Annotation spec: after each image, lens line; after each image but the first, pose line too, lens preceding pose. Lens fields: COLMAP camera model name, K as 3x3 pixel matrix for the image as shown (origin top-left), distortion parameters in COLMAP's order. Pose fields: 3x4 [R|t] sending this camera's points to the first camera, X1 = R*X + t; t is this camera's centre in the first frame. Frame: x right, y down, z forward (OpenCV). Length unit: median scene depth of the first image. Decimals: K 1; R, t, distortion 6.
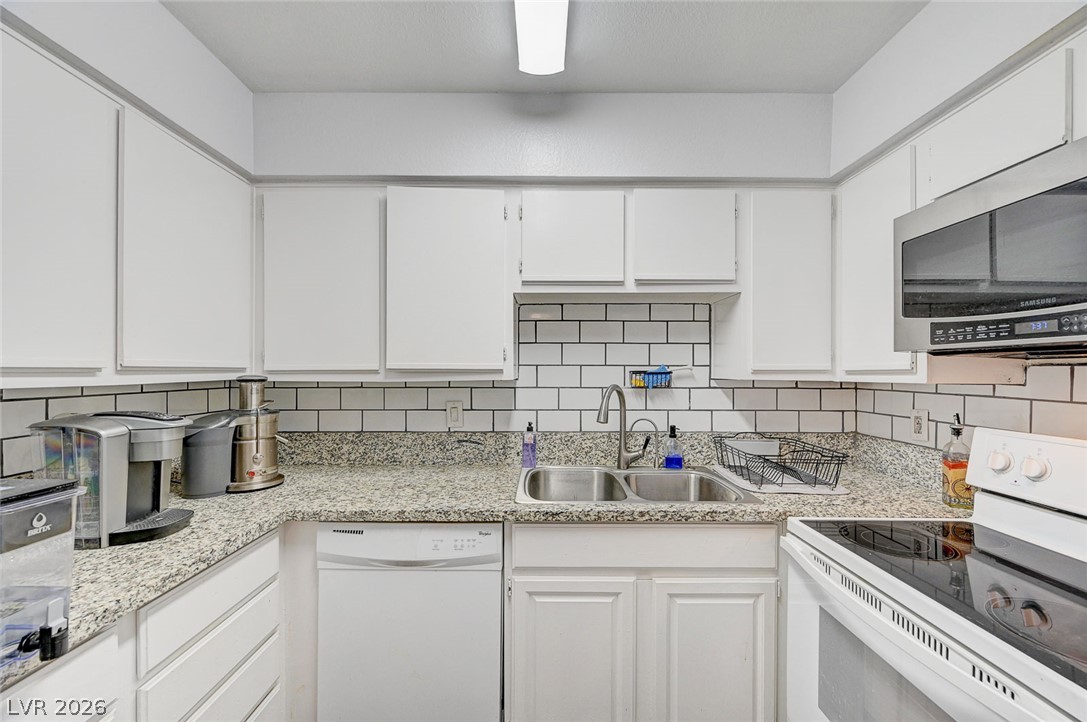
lens RADIAL K [[430.7, 0, 544.6], [0, 430.7, 368.8], [0, 0, 1]] dist [0.000262, 0.000064]
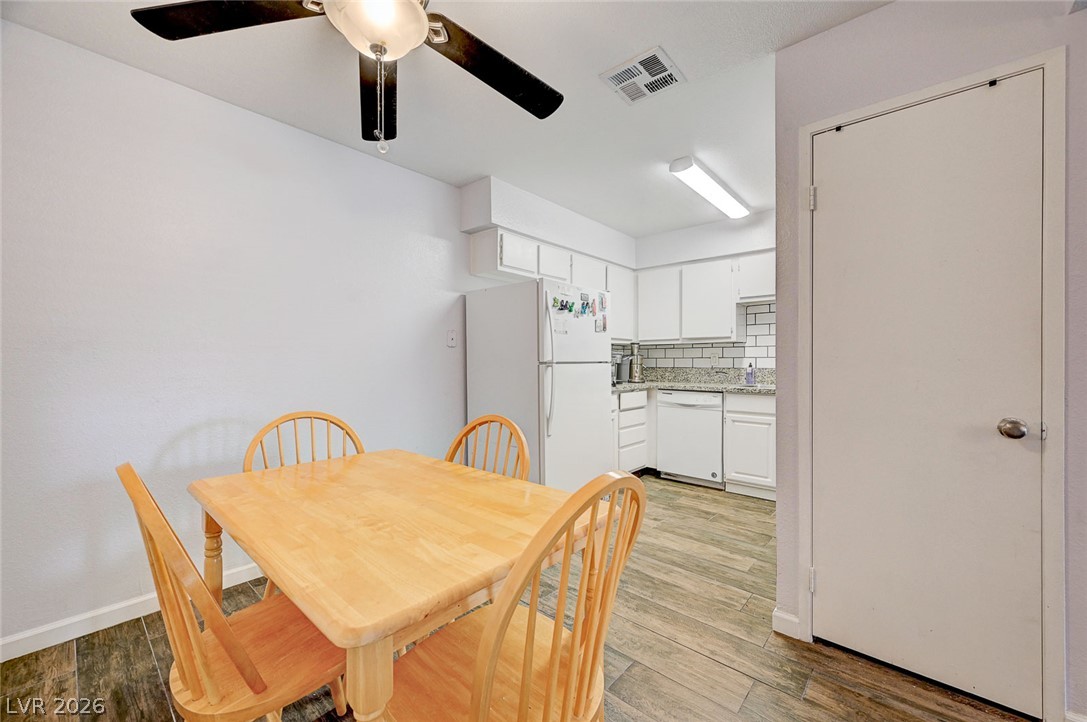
lens RADIAL K [[436.1, 0, 543.5], [0, 436.1, 361.0], [0, 0, 1]] dist [0.000794, -0.000083]
pose [[0.750901, -0.002283, -0.660411, 0.686030], [0.001953, 0.999997, -0.001237, 0.131629], [0.660412, -0.000361, 0.750903, -1.403328]]
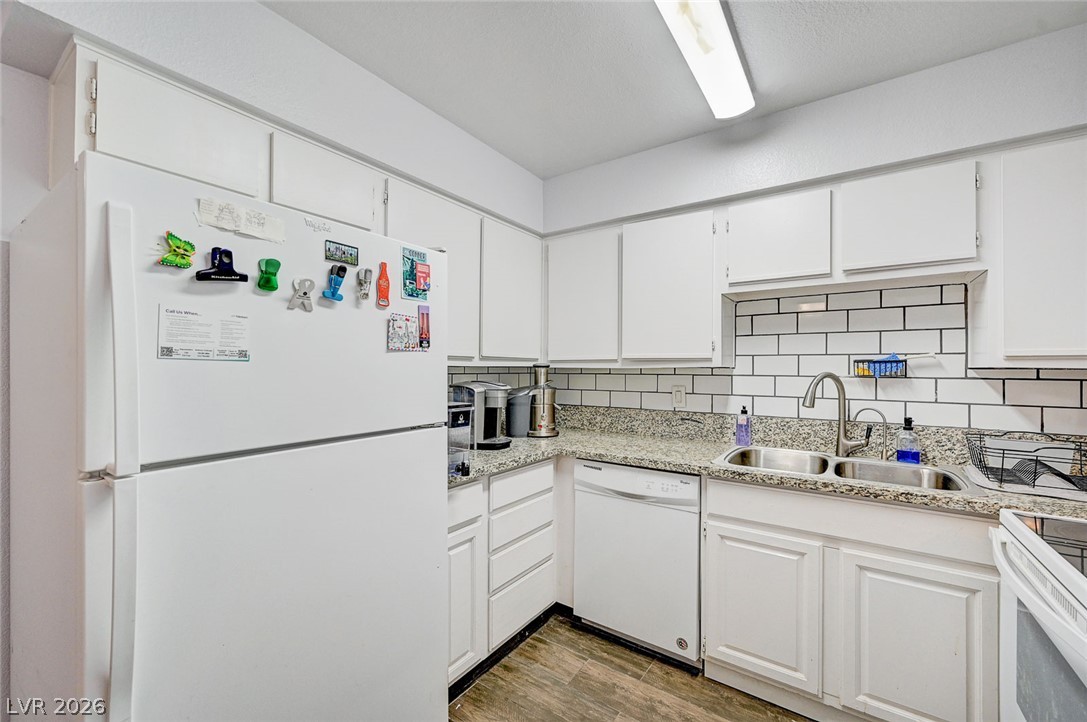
lens RADIAL K [[442.2, 0, 545.7], [0, 442.2, 364.9], [0, 0, 1]] dist [-0.000573, 0.000010]
pose [[0.821422, -0.001678, -0.570318, 0.225157], [-0.003070, 0.999968, -0.007363, 0.030473], [0.570313, 0.007799, 0.821391, -0.276869]]
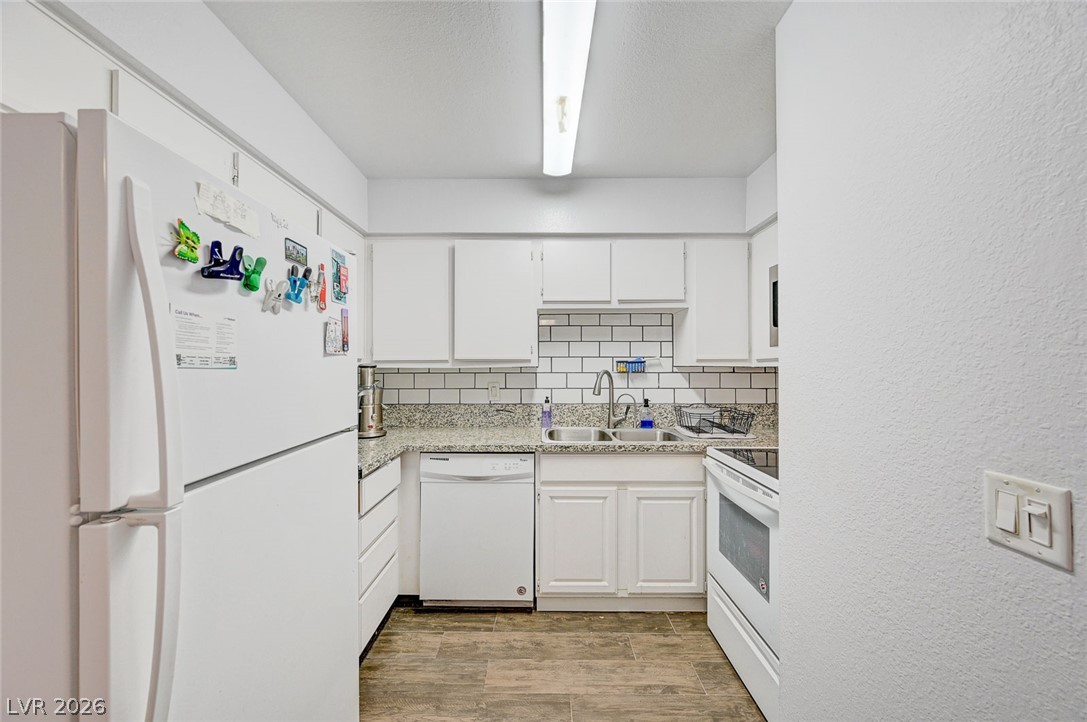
lens RADIAL K [[436.1, 0, 543.5], [0, 436.1, 361.0], [0, 0, 1]] dist [0.000794, -0.000083]
pose [[0.999993, -0.003130, -0.002114, -0.047798], [0.003113, 0.999961, -0.008324, 0.019235], [0.002140, 0.008318, 0.999963, -0.519936]]
